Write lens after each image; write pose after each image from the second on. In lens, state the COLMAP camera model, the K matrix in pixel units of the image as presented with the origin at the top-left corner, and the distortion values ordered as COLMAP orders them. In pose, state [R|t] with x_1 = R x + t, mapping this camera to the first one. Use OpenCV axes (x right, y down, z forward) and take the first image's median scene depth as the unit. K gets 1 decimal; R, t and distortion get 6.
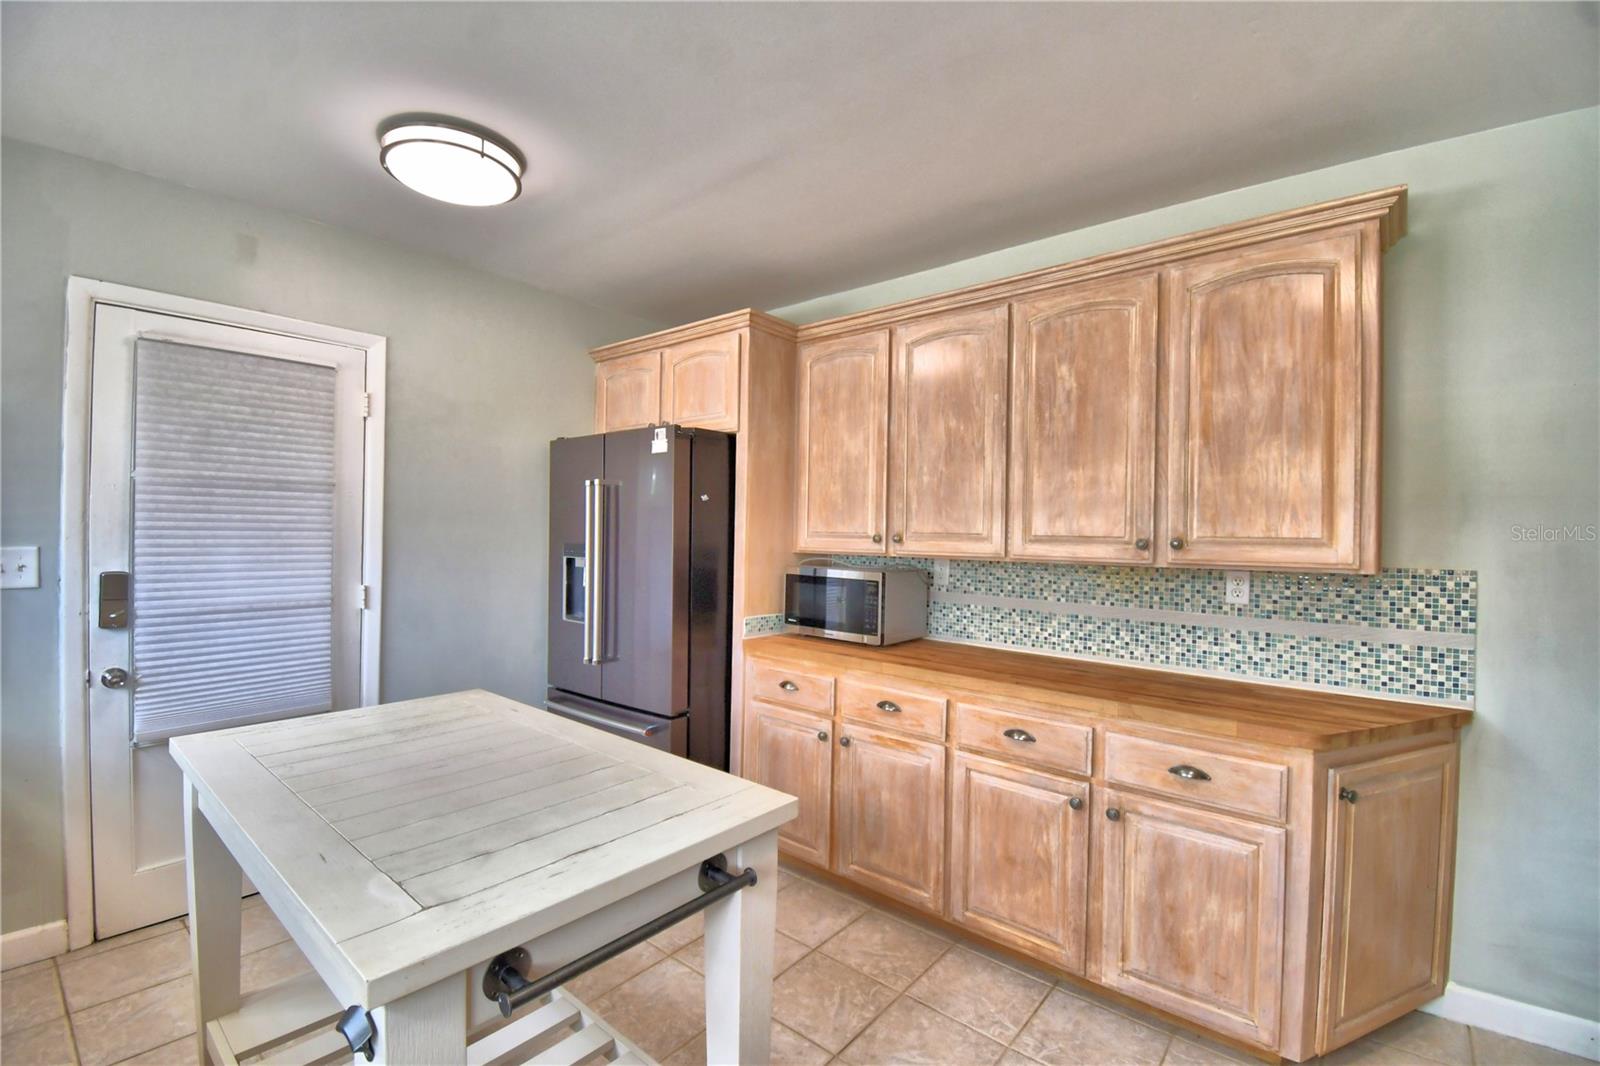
lens RADIAL K [[719.6, 0, 802.9], [0, 719.6, 535.3], [0, 0, 1]] dist [0.001094, -0.000481]
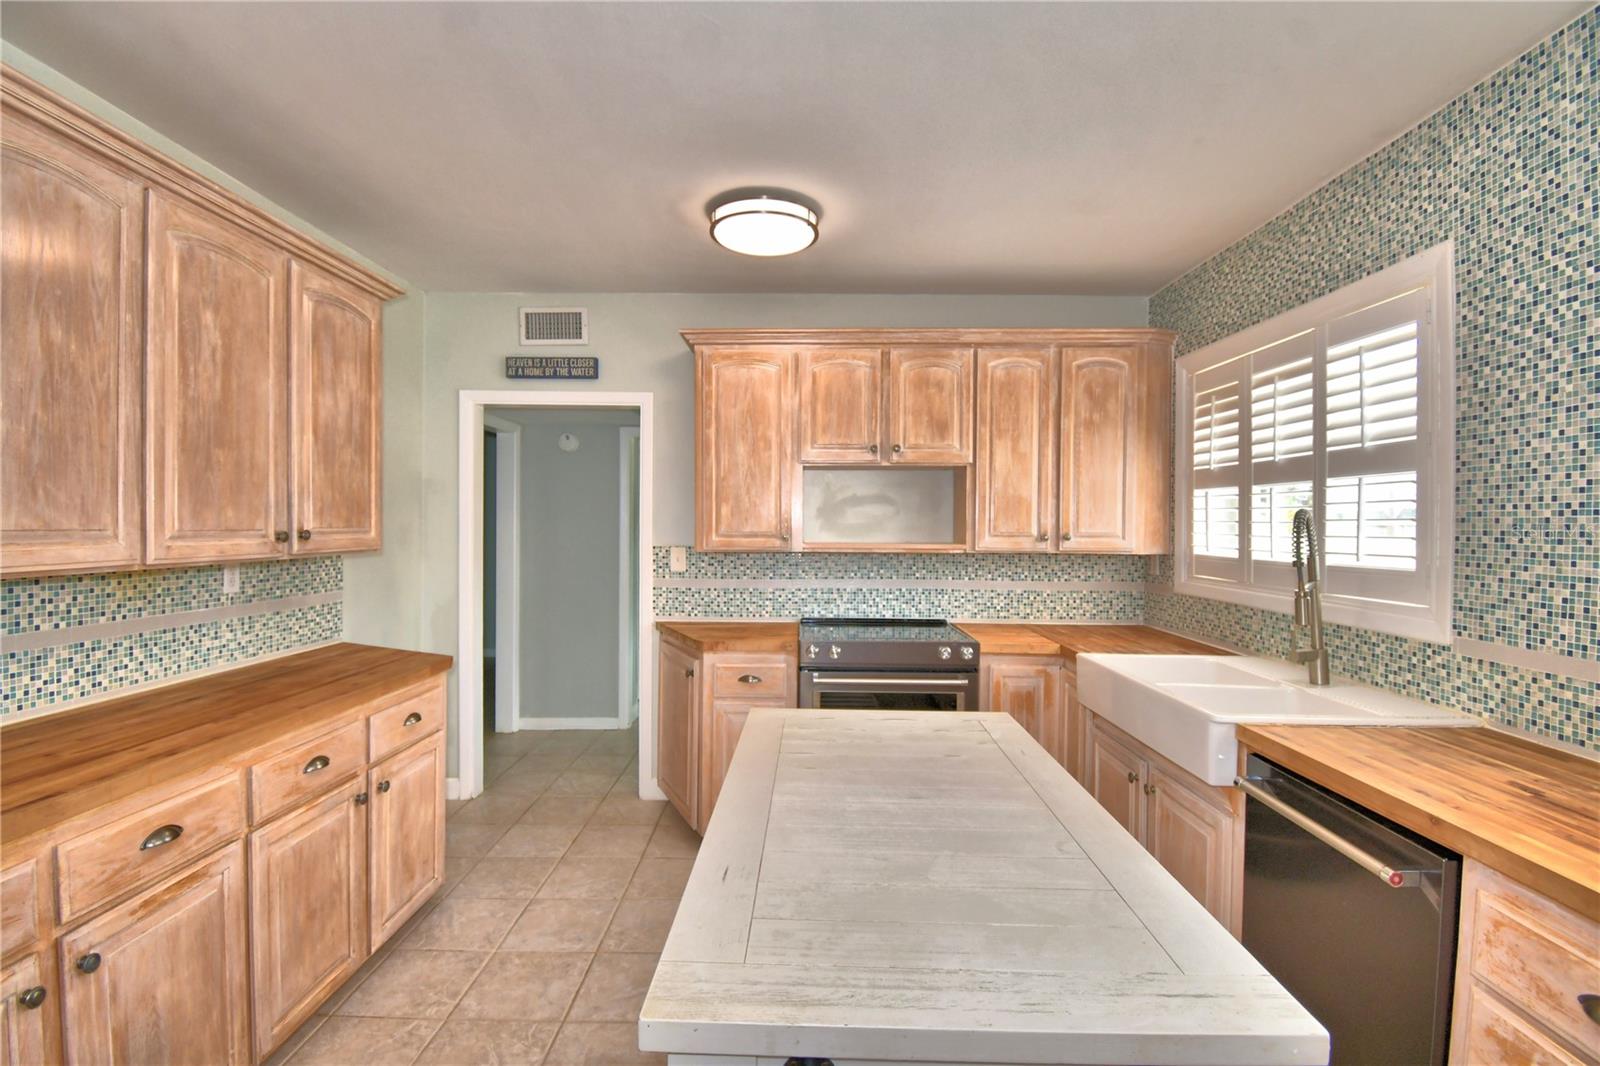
lens RADIAL K [[719.6, 0, 799.5], [0, 719.6, 532.5], [0, 0, 1]] dist [0.001094, -0.000481]
pose [[-0.631742, -0.030208, 0.774590, -0.656906], [-0.016013, 0.999536, 0.025921, -0.027154], [-0.775014, 0.003971, -0.631932, 0.997841]]
